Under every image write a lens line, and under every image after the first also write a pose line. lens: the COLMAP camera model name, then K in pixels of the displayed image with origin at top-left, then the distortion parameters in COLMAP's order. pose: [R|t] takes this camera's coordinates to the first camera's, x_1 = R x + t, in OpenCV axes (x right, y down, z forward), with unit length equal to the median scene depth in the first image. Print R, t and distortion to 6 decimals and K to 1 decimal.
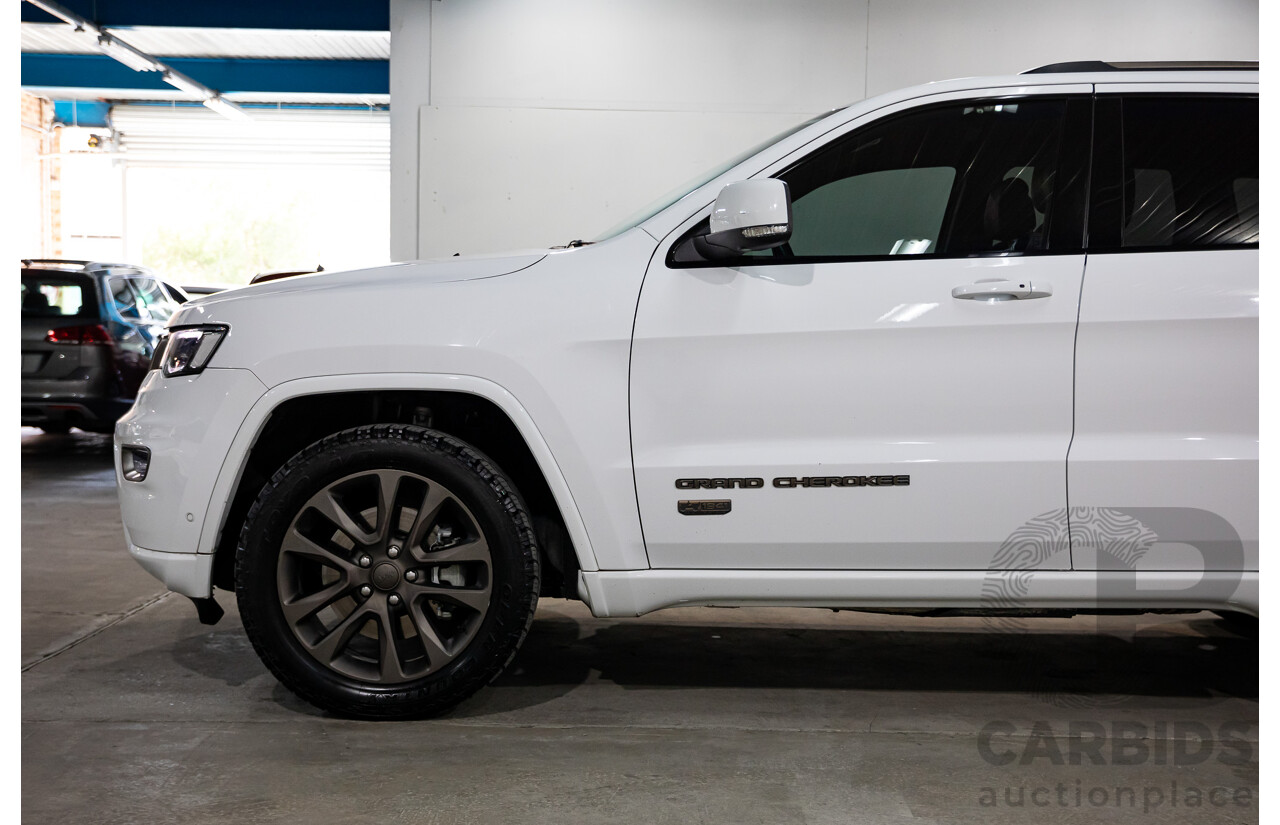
lens RADIAL K [[1510.4, 0, 640.0], [0, 1510.4, 412.5], [0, 0, 1]] dist [-0.050334, 0.351407]
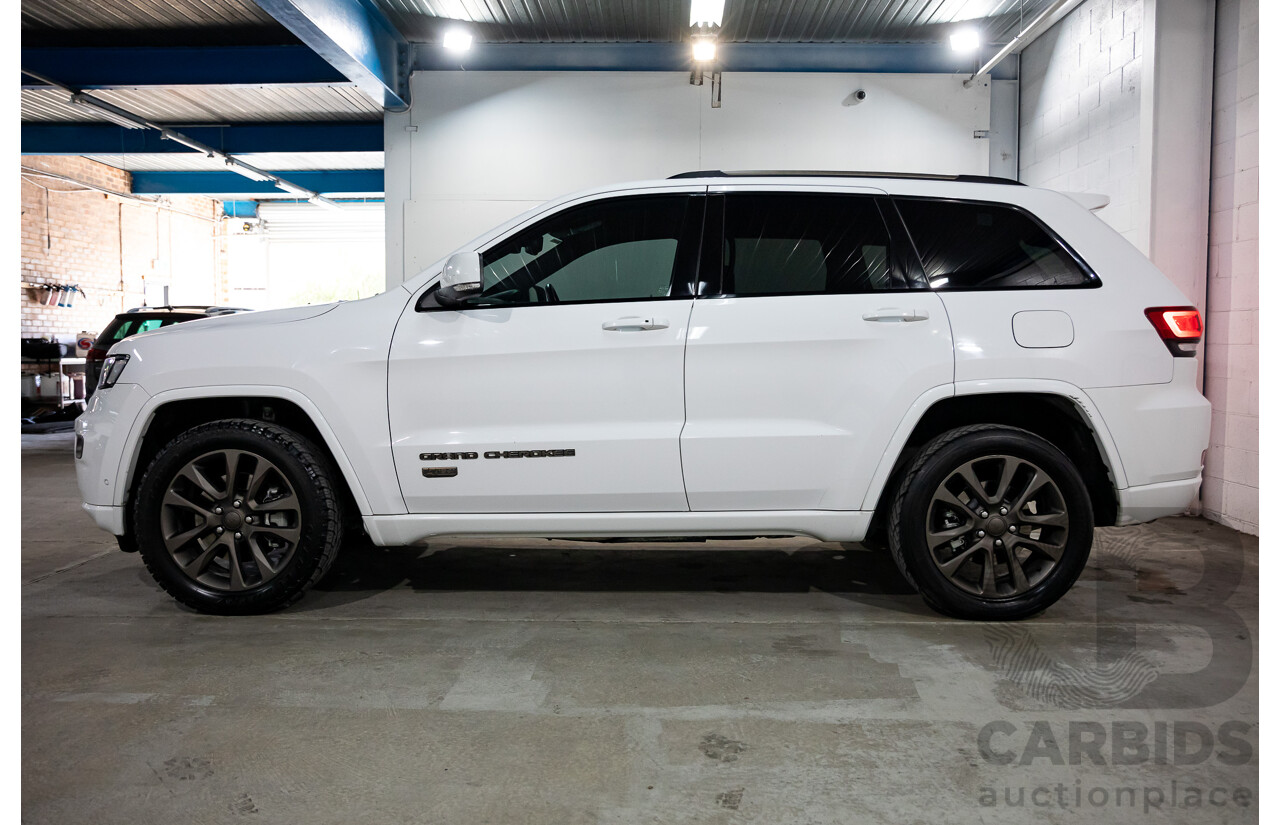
lens RADIAL K [[997.1, 0, 640.0], [0, 997.1, 412.5], [0, 0, 1]] dist [-0.058681, -0.001614]
pose [[0.999915, -0.012803, -0.002277, 0.241025], [0.012834, 0.999812, 0.014527, -0.008011], [0.002090, -0.014555, 0.999892, 0.017172]]
